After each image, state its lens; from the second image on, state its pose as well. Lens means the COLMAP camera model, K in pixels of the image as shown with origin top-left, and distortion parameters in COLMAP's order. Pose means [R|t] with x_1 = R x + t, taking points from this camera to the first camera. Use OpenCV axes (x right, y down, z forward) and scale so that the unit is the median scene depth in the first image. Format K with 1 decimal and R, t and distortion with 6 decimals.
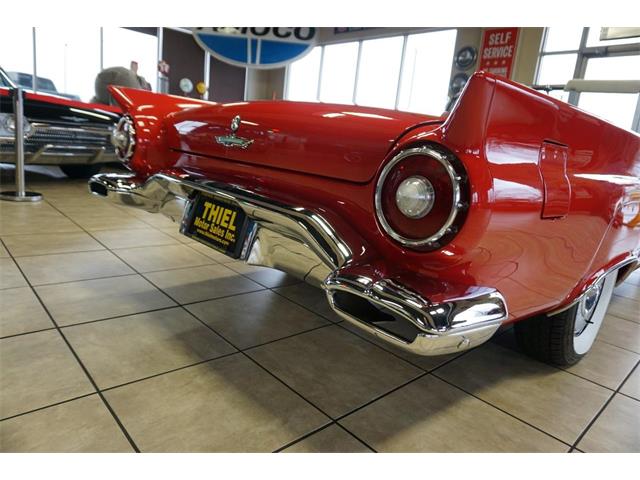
lens RADIAL K [[430.0, 0, 316.3], [0, 430.0, 235.0], [0, 0, 1]] dist [-0.040210, 0.028493]
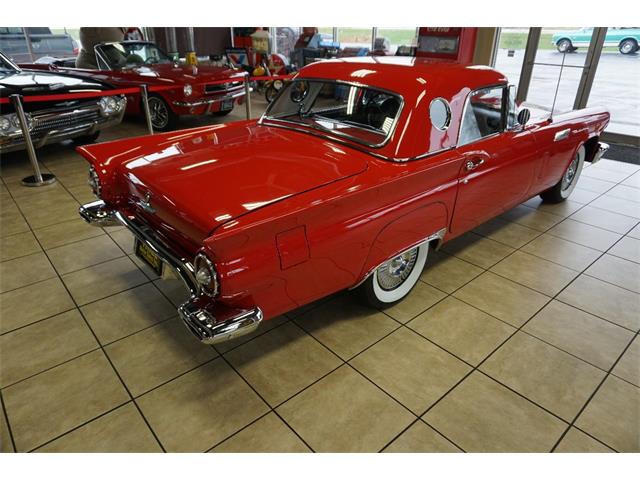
lens RADIAL K [[430.0, 0, 322.6], [0, 430.0, 242.2], [0, 0, 1]] dist [-0.040210, 0.028493]
pose [[0.995750, -0.061887, -0.068201, 0.539350], [0.078144, 0.959652, 0.270115, -0.440589], [0.048733, -0.274297, 0.960409, -0.568974]]
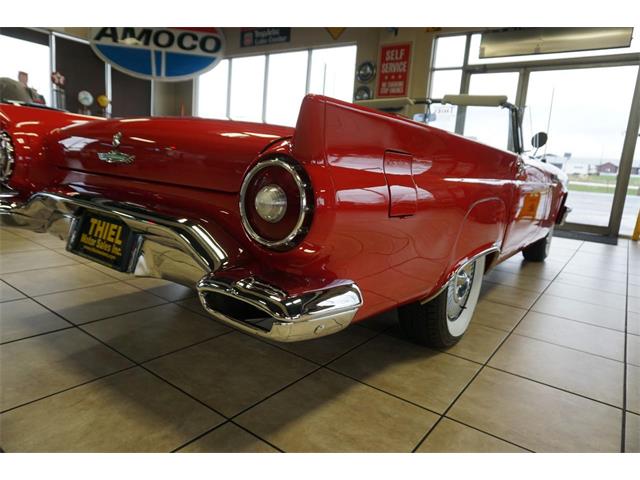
lens RADIAL K [[430.0, 0, 317.2], [0, 430.0, 236.8], [0, 0, 1]] dist [-0.040210, 0.028493]
pose [[0.981968, -0.056162, 0.180510, 0.073719], [0.059954, 0.998079, -0.015613, 0.012797], [-0.179286, 0.026154, 0.983449, -0.068535]]
